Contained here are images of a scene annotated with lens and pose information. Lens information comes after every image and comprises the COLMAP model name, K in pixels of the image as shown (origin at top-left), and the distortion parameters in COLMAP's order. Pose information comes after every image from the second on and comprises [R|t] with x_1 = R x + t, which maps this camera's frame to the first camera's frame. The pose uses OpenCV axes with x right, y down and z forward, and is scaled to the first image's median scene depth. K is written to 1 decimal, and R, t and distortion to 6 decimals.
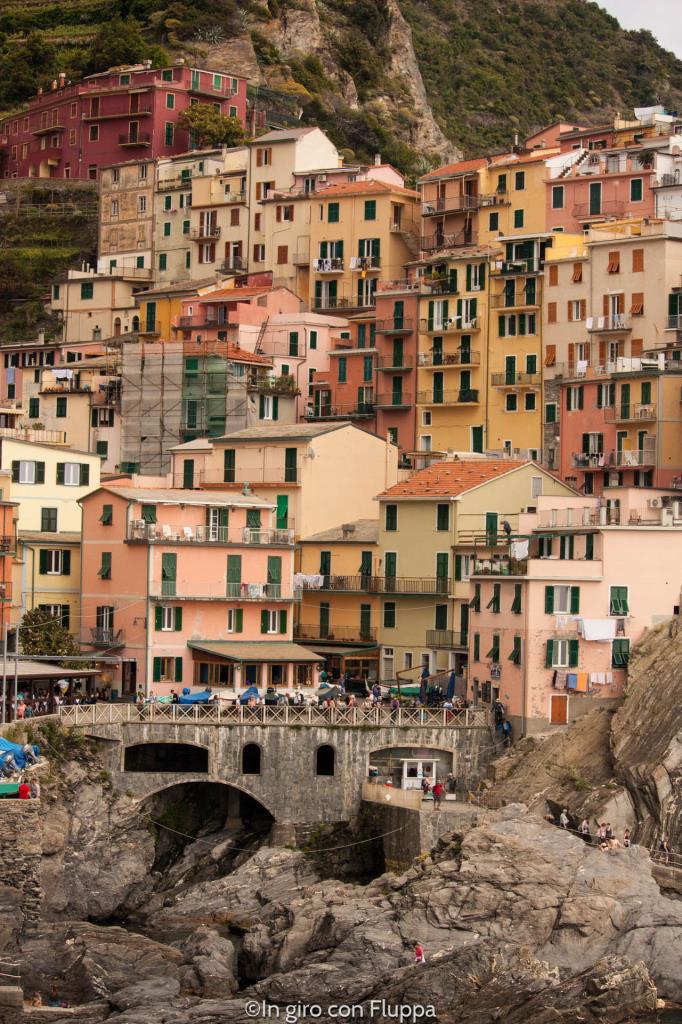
lens RADIAL K [[2641.2, 0, 341.0], [0, 2641.2, 512.0], [0, 0, 1]] dist [-0.423337, 0.068884]
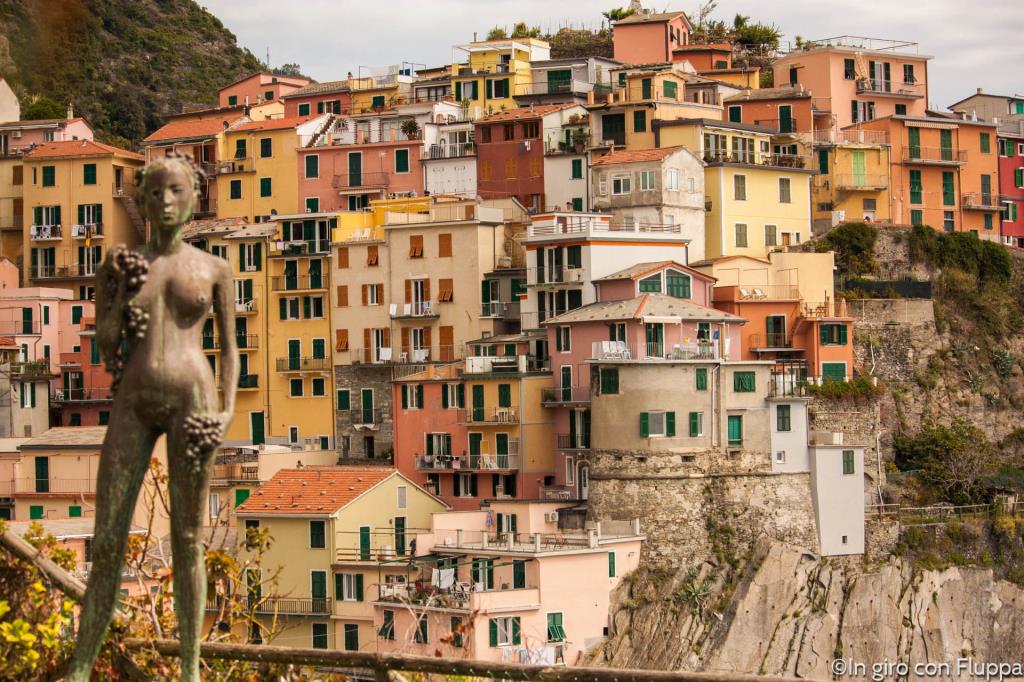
lens RADIAL K [[2641.2, 0, 512.0], [0, 2641.2, 341.0], [0, 0, 1]] dist [-0.423337, 0.068884]
pose [[0.940179, -0.031012, 0.339268, -0.190384], [0.029773, 0.999517, 0.008857, -0.065550], [-0.339379, 0.001774, 0.940648, 0.061183]]
